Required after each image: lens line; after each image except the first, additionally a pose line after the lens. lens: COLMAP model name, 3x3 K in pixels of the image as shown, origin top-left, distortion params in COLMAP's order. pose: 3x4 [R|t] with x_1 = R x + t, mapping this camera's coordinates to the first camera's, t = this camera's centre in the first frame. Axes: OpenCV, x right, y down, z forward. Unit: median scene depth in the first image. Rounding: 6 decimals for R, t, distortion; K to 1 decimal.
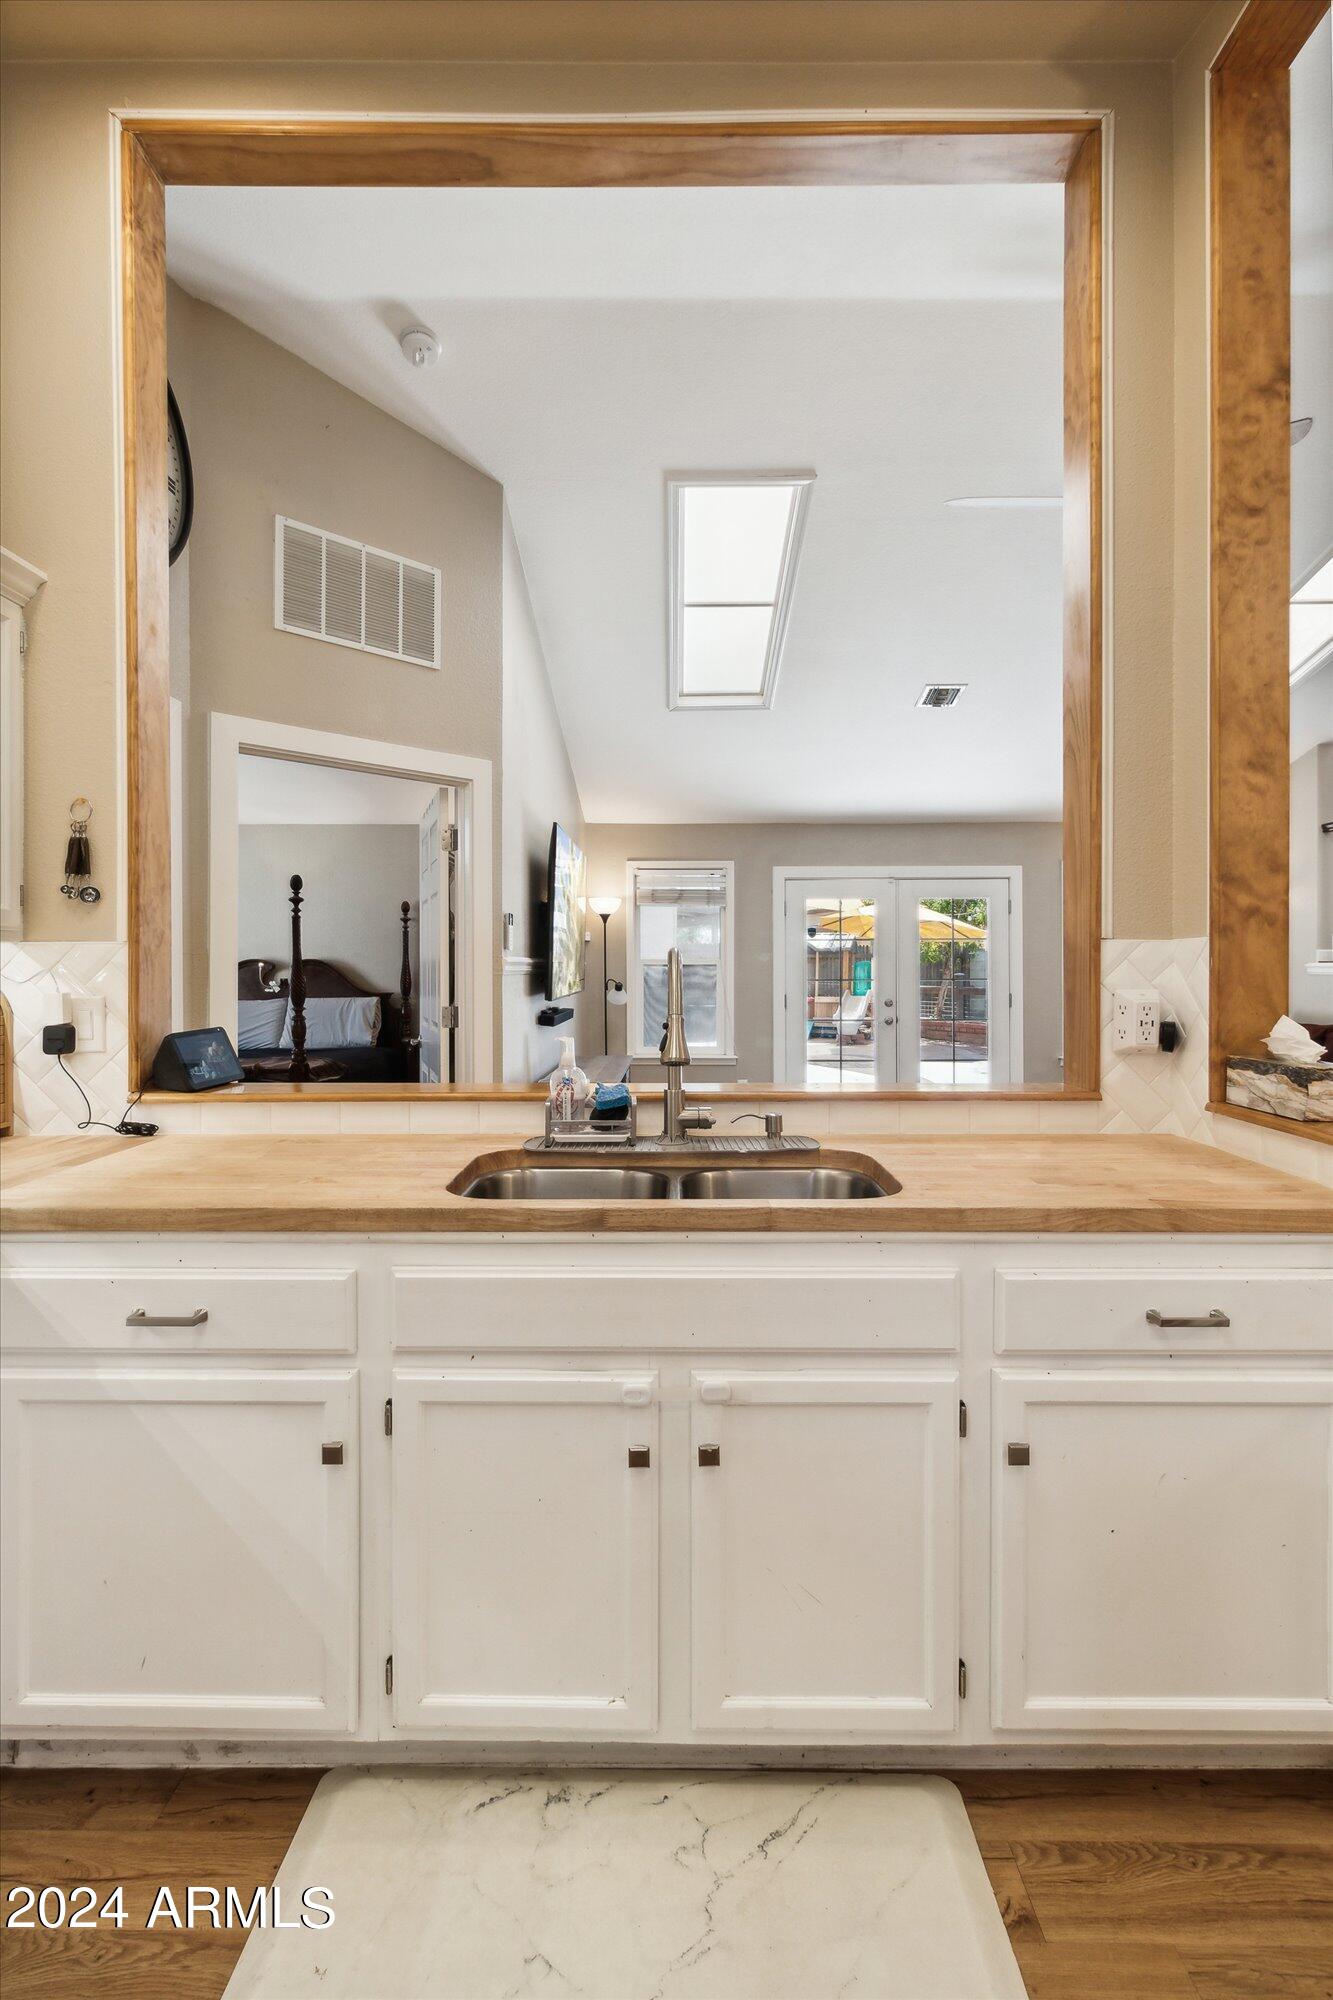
lens RADIAL K [[932.1, 0, 671.2], [0, 932.1, 977.5], [0, 0, 1]] dist [0.000166, 0.001071]
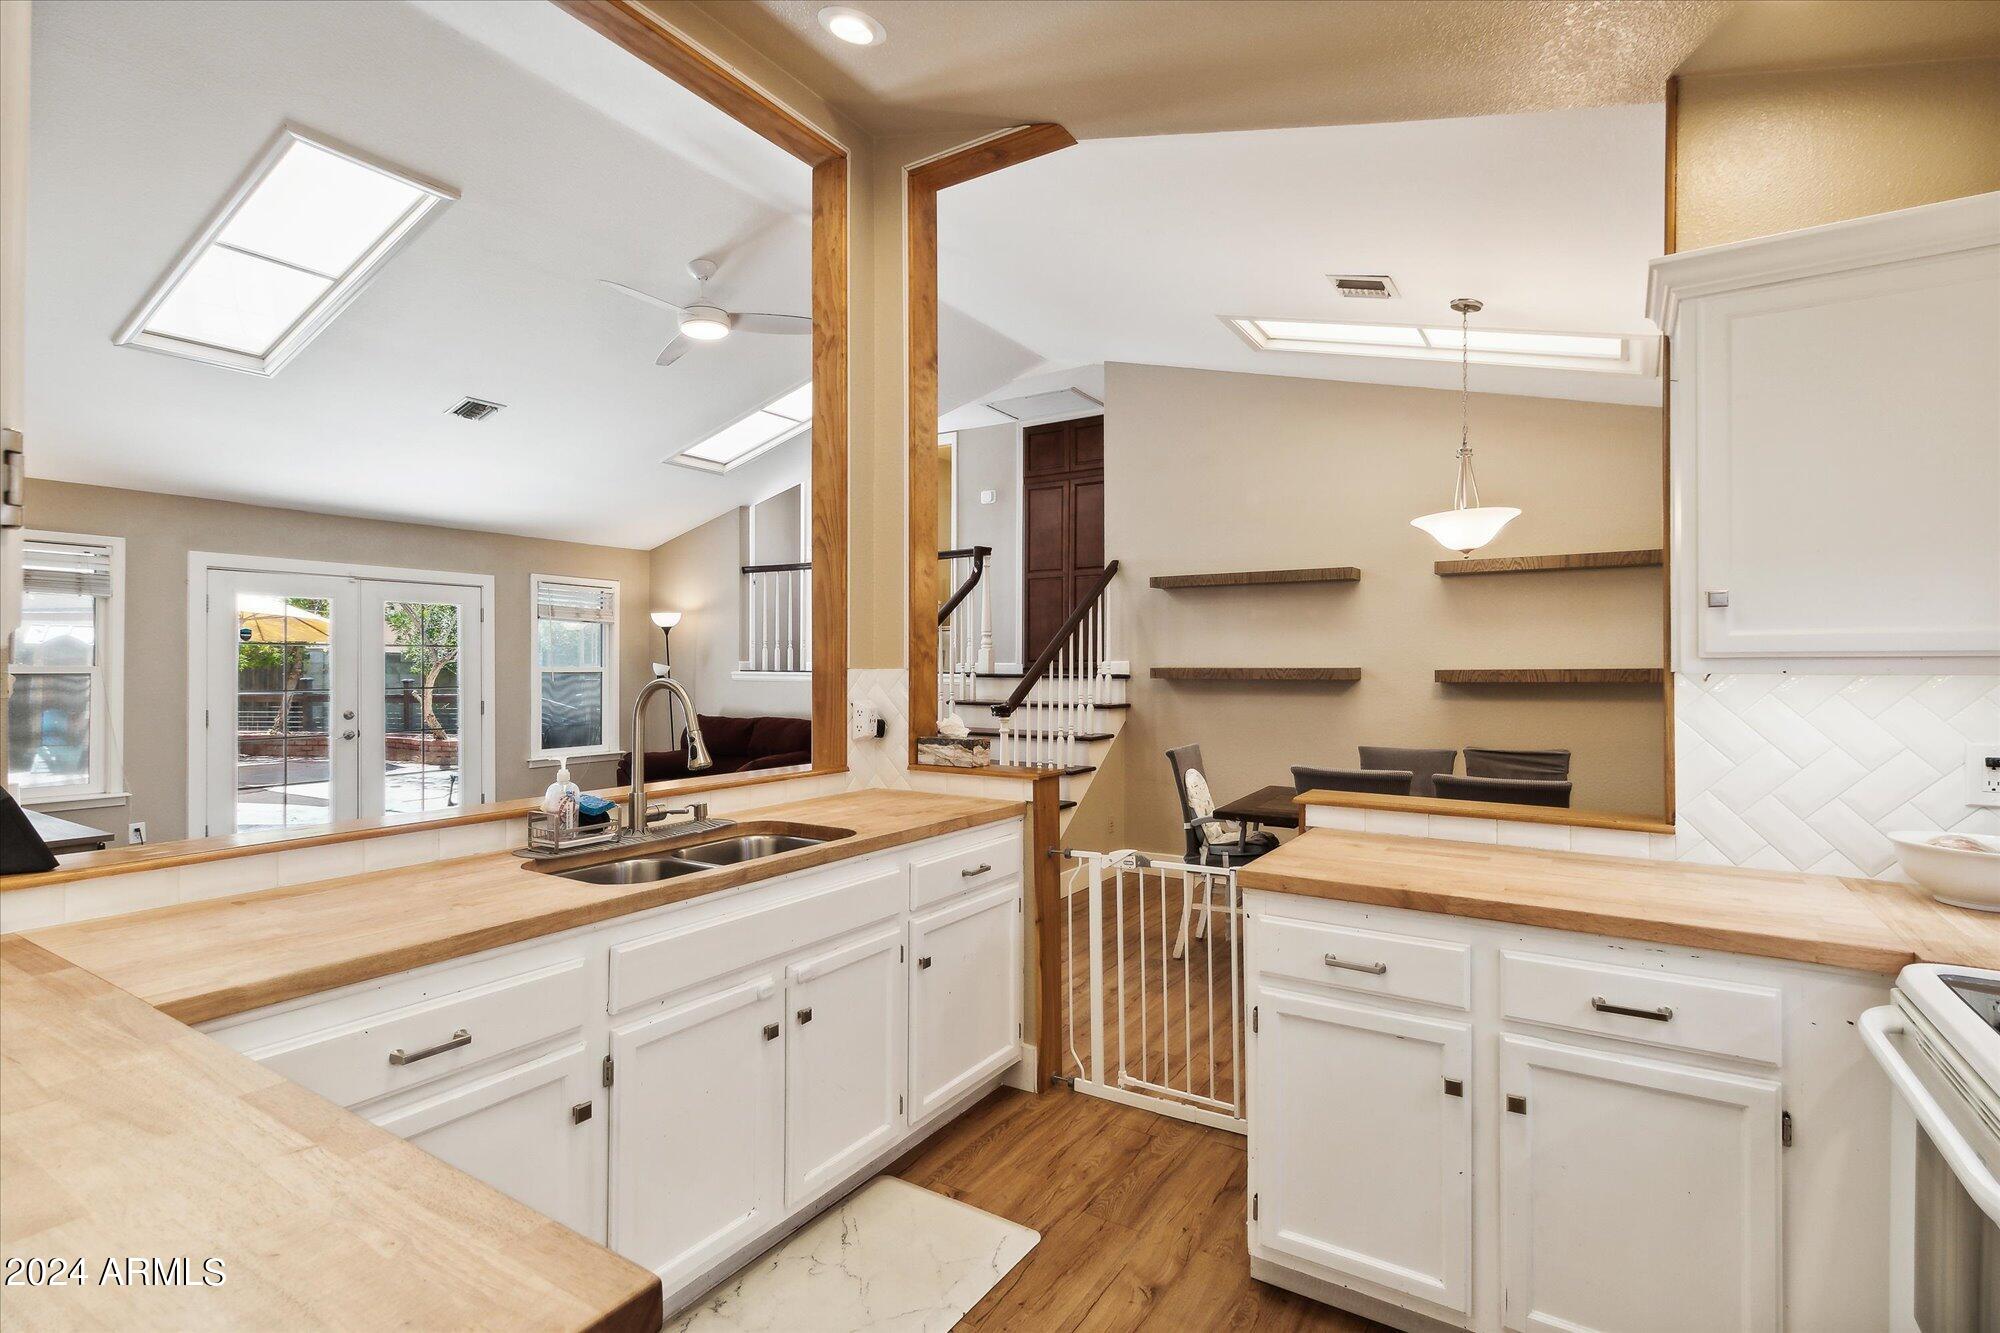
lens RADIAL K [[932.1, 0, 1005.9], [0, 932.1, 668.4], [0, 0, 1]] dist [0.000166, 0.001071]
pose [[0.530396, 0.001318, 0.847749, -0.806493], [0.006960, 0.999958, -0.005909, -0.033659], [-0.847721, 0.009035, 0.530365, -0.069801]]
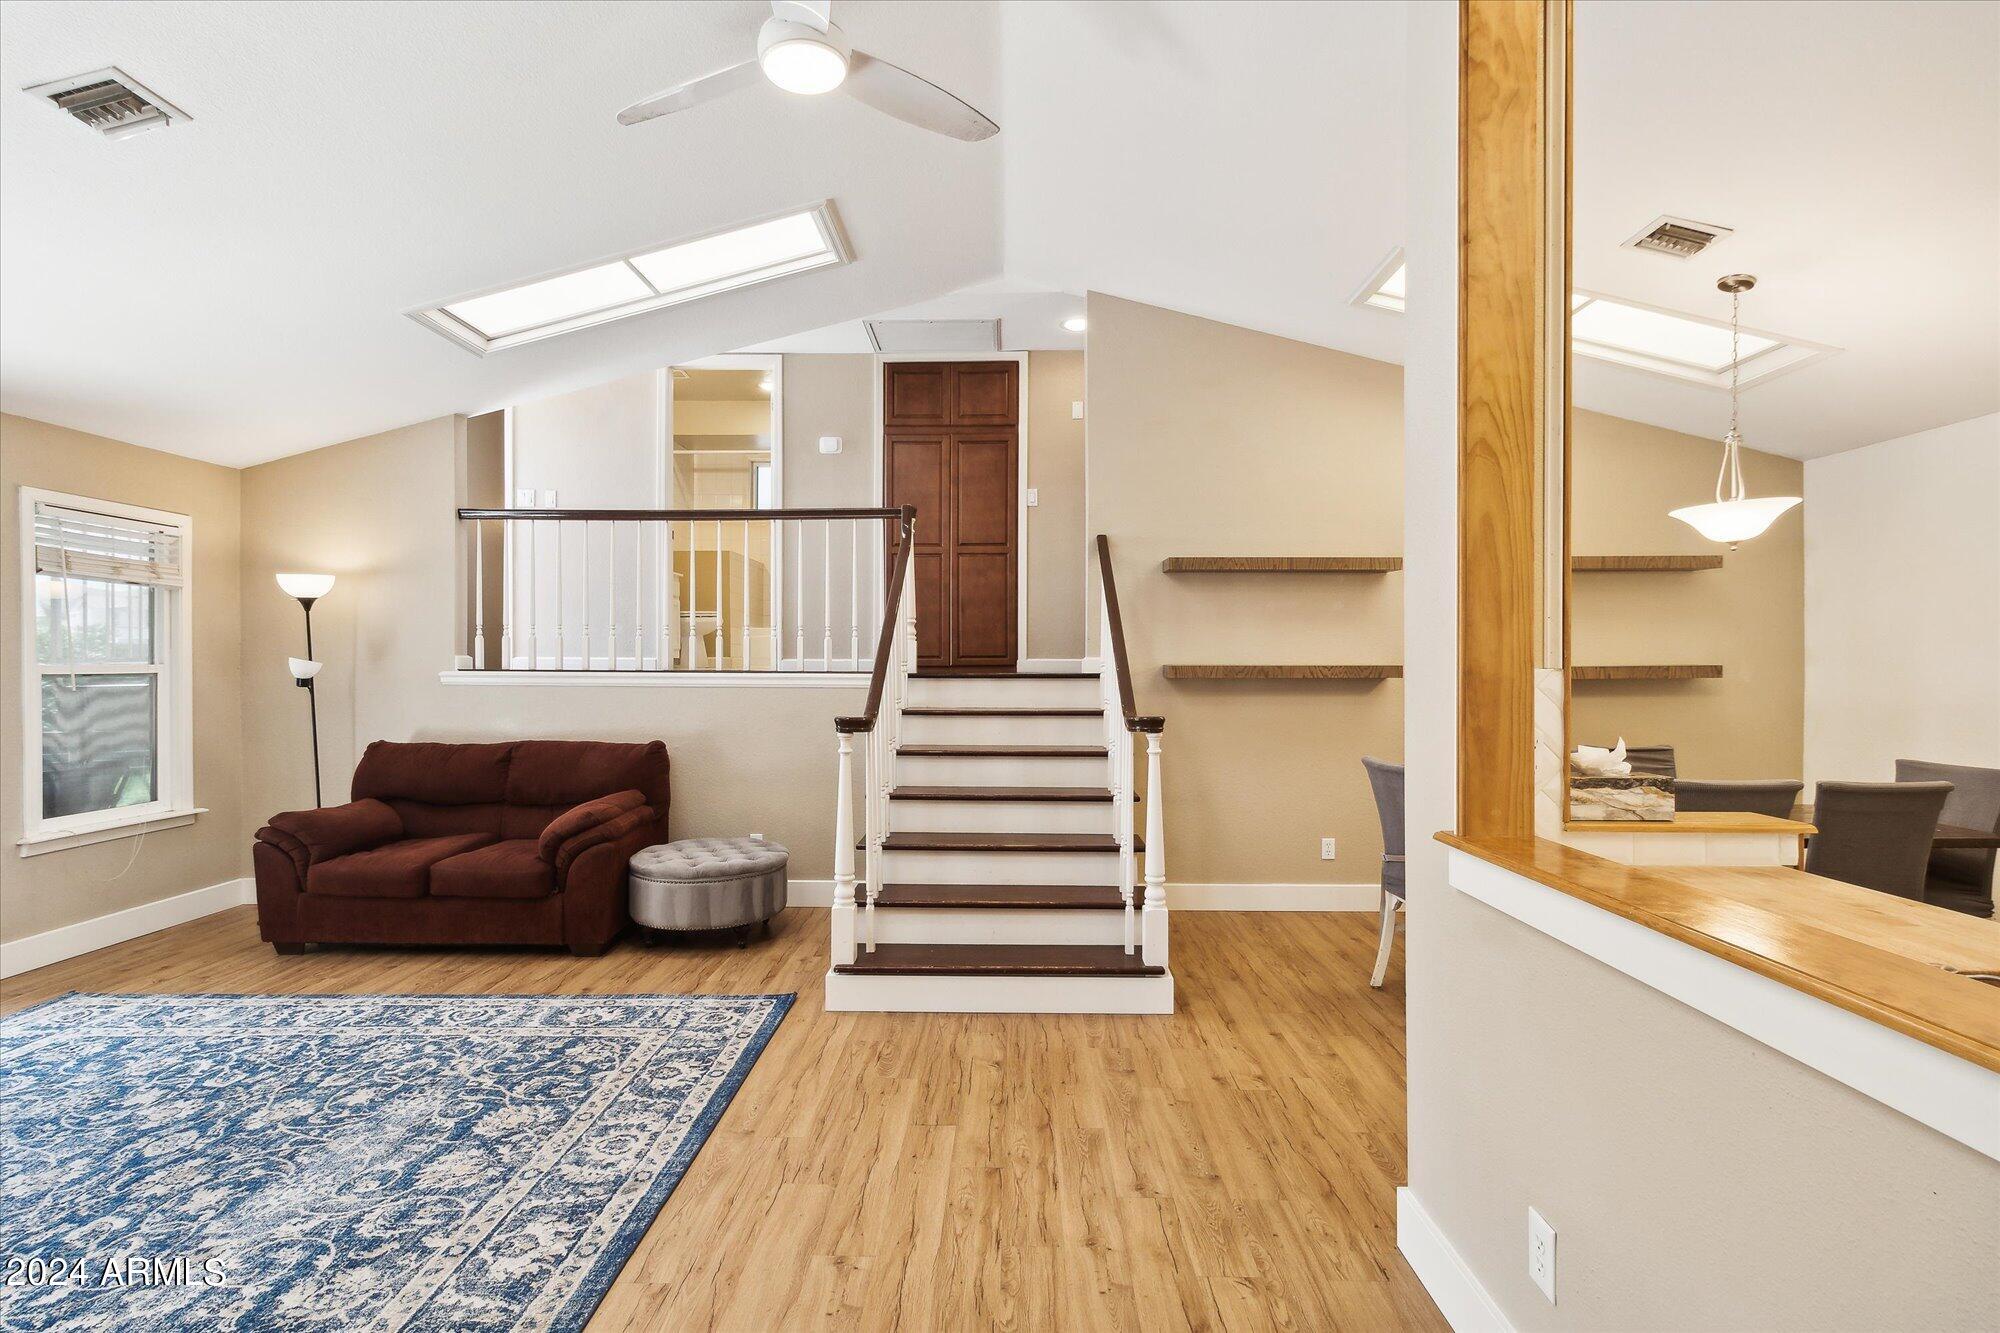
lens RADIAL K [[932.1, 0, 995.4], [0, 932.1, 666.9], [0, 0, 1]] dist [0.000166, 0.001071]
pose [[0.023038, -0.000870, 0.999734, -0.518852], [0.010417, 0.999946, 0.000630, -0.053104], [-0.999680, 0.010400, 0.023046, 1.657741]]
